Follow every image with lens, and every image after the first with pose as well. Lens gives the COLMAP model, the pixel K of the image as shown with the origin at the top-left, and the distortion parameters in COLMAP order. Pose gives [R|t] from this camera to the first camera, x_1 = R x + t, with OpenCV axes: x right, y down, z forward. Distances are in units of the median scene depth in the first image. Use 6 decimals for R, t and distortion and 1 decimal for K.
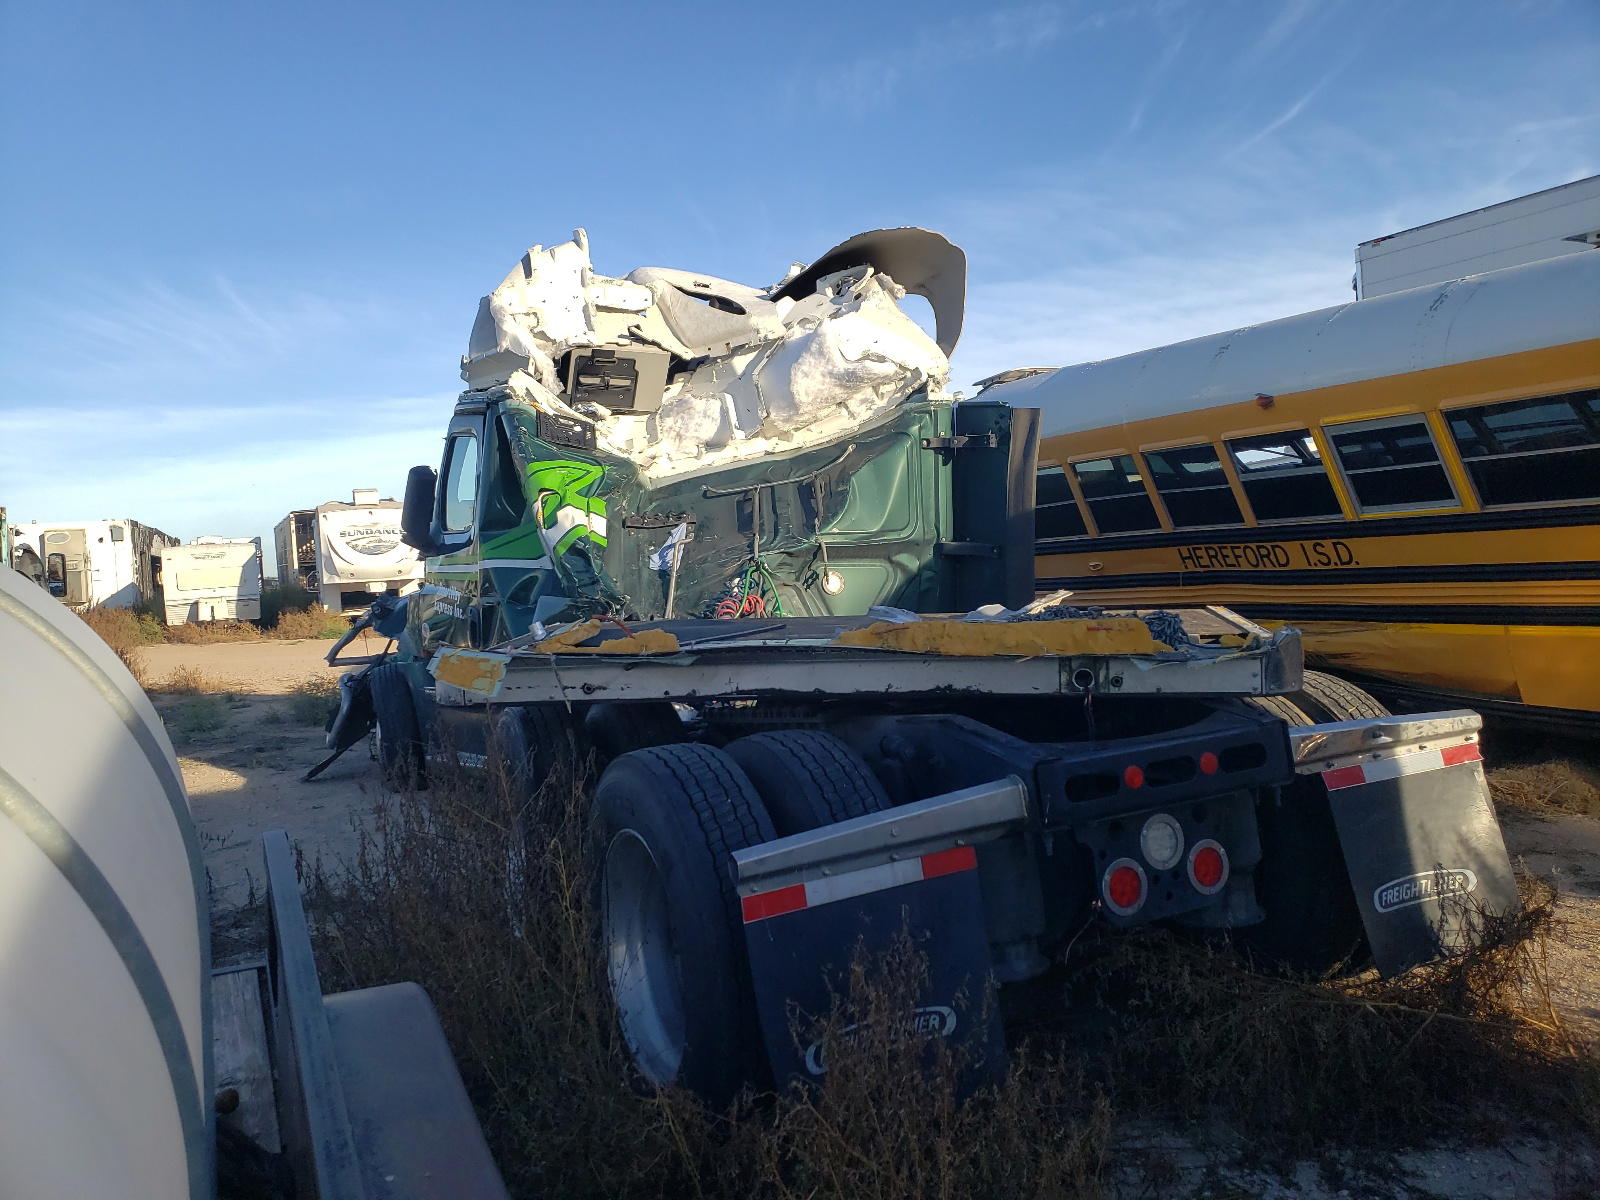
lens RADIAL K [[1224.8, 0, 806.6], [0, 1224.8, 607.2], [0, 0, 1]] dist [0.080628, -0.002664]
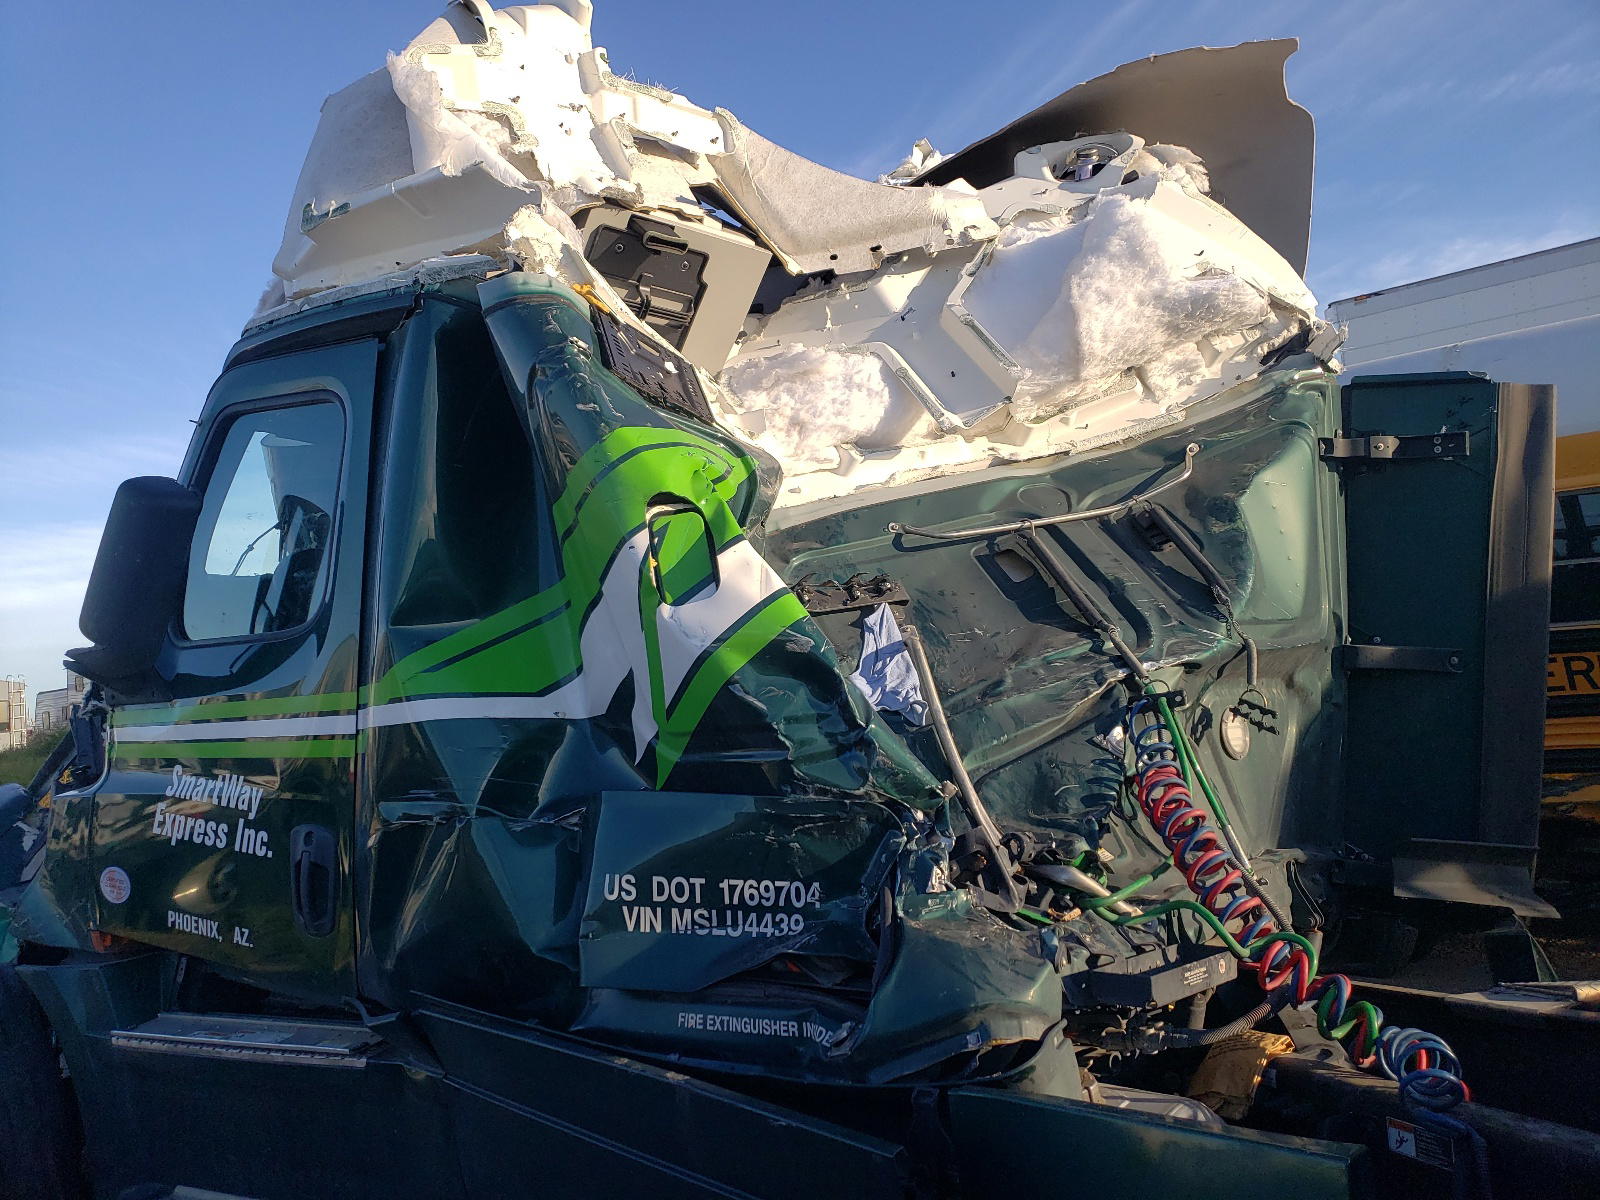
lens RADIAL K [[1251.7, 0, 800.0], [0, 1251.7, 600.0], [0, 0, 1]] dist [0.048230, -0.000389]
pose [[0.933987, 0.005201, 0.357269, -0.277145], [0.039935, 0.992110, -0.118842, -0.017705], [-0.355068, 0.125265, 0.926410, 0.580490]]
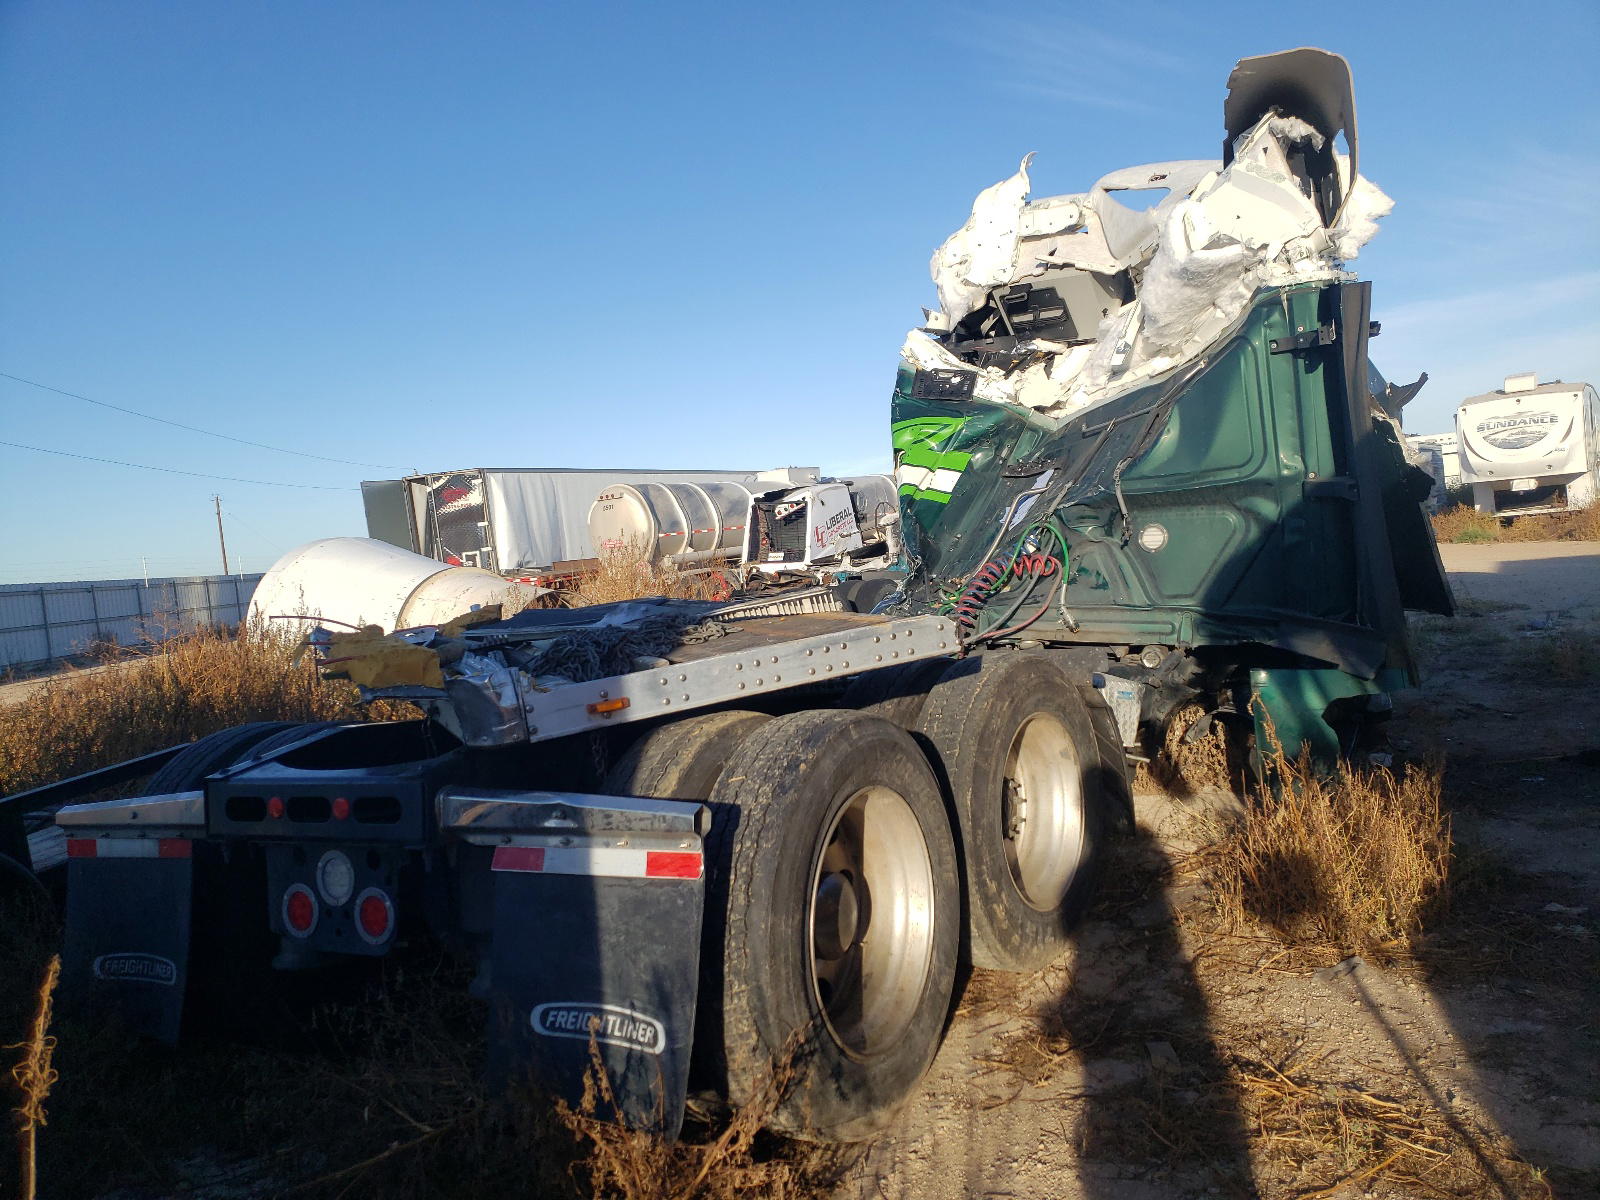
lens RADIAL K [[1251.7, 0, 800.0], [0, 1251.7, 600.0], [0, 0, 1]] dist [0.048230, -0.000389]
pose [[0.531485, 0.043418, -0.845954, 0.567250], [0.026390, 0.997352, 0.067769, -0.039011], [0.846656, -0.058343, 0.528932, 0.338646]]
